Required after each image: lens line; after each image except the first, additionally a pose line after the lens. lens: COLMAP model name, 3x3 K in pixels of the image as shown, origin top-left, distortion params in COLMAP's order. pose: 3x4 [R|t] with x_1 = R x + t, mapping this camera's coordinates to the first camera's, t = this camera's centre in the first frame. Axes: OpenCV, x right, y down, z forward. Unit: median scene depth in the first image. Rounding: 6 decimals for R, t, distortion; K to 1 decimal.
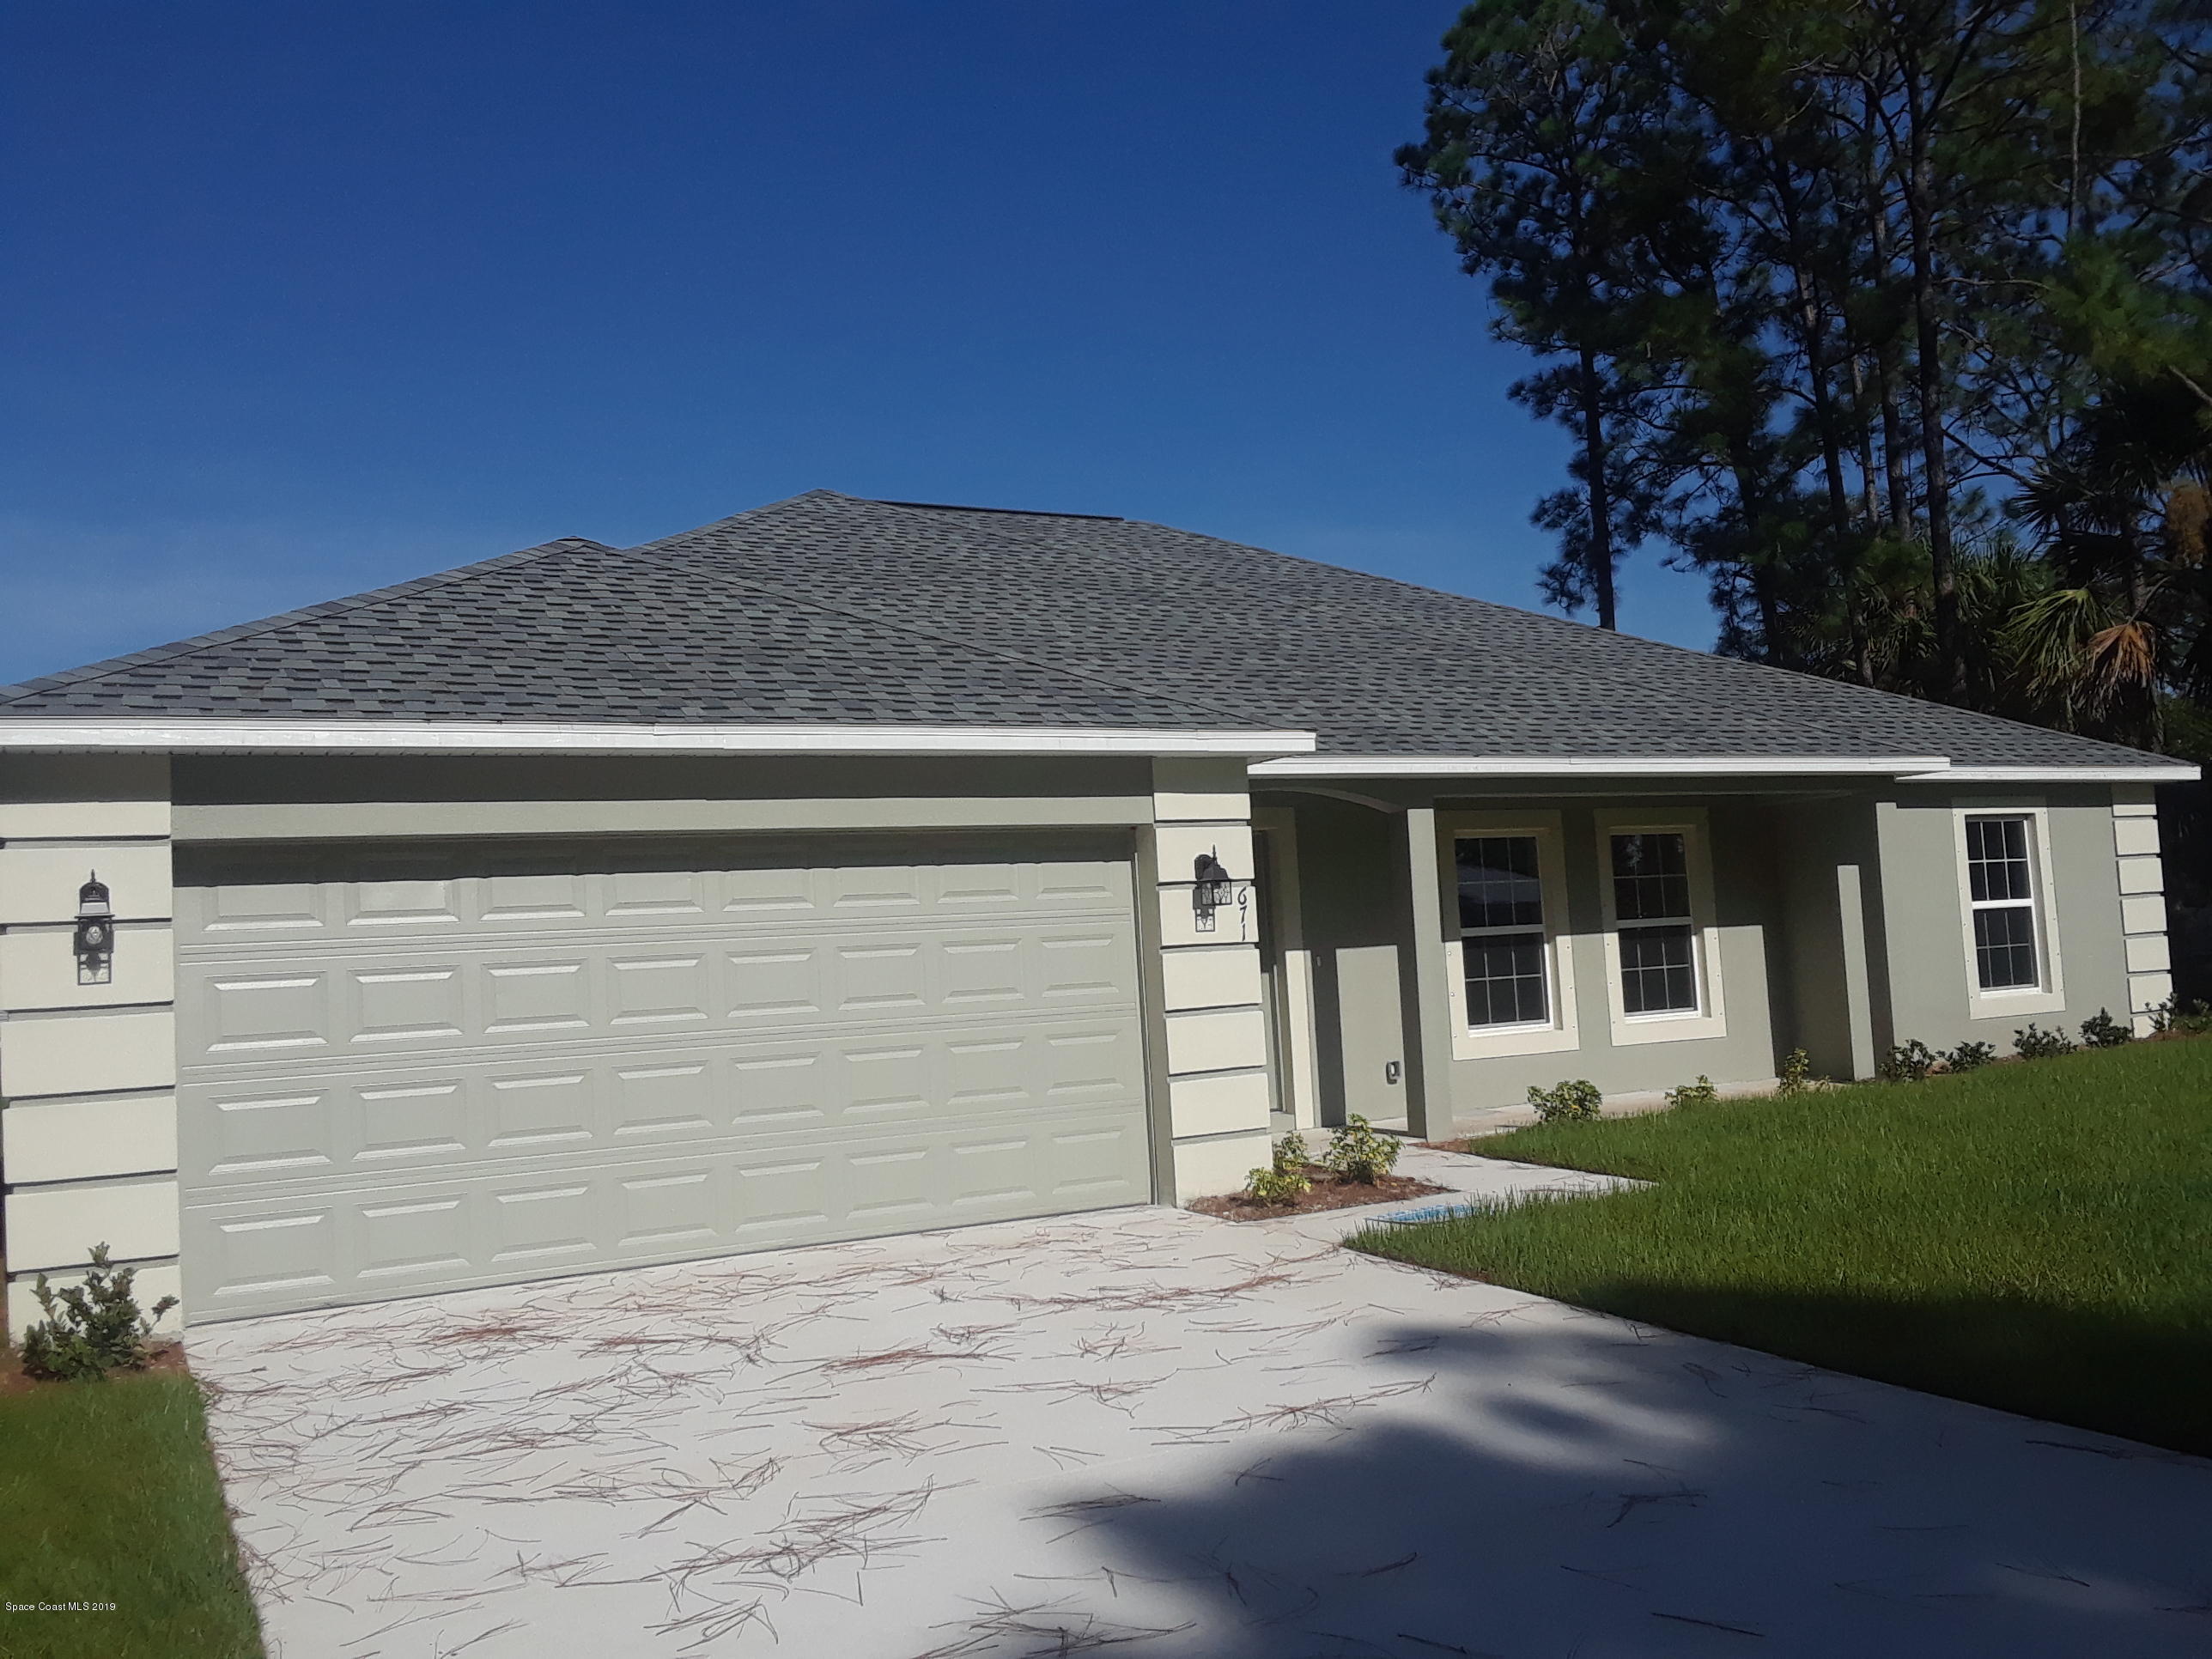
lens RADIAL K [[1943.4, 0, 1132.8], [0, 1943.4, 829.5], [0, 0, 1]] dist [0.047957, -0.071016]
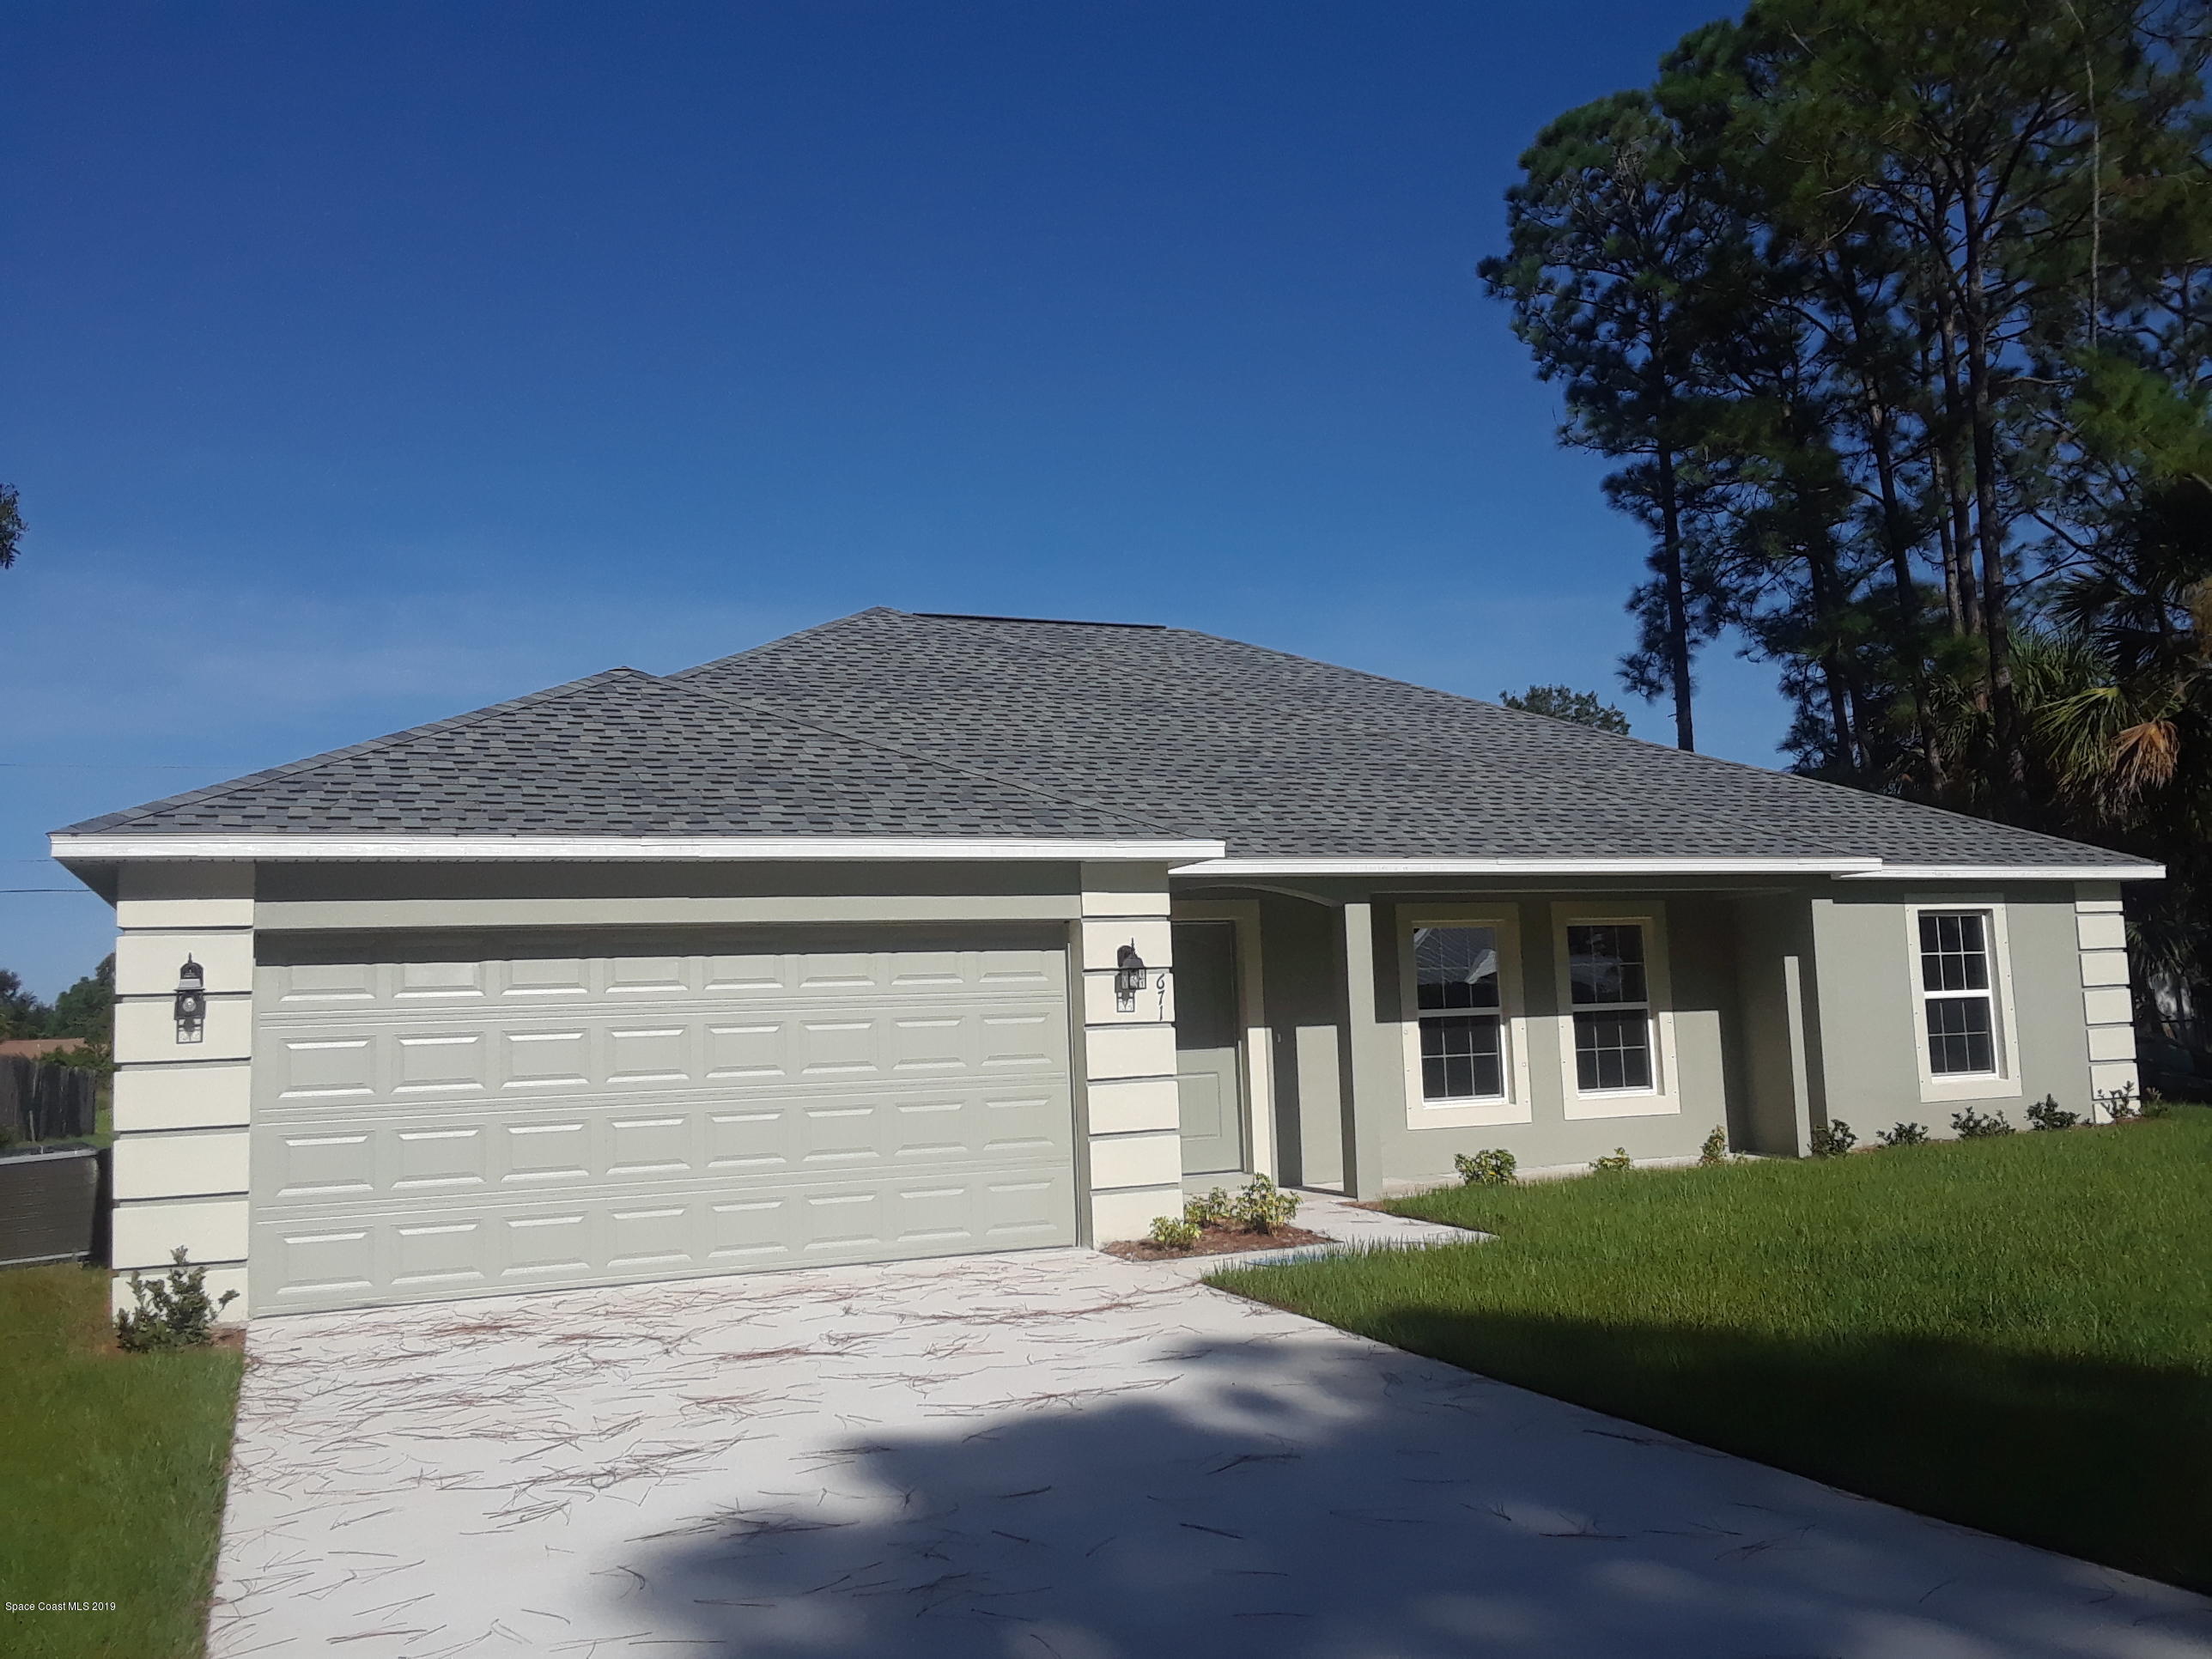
lens RADIAL K [[1908.5, 0, 1106.0], [0, 1908.5, 829.5], [0, 0, 1]] dist [0.034053, -0.014972]
pose [[0.995841, 0.006825, -0.090853, 0.103955], [-0.010126, 0.999303, -0.035919, -0.012421], [0.090545, 0.036689, 0.995216, -0.114734]]
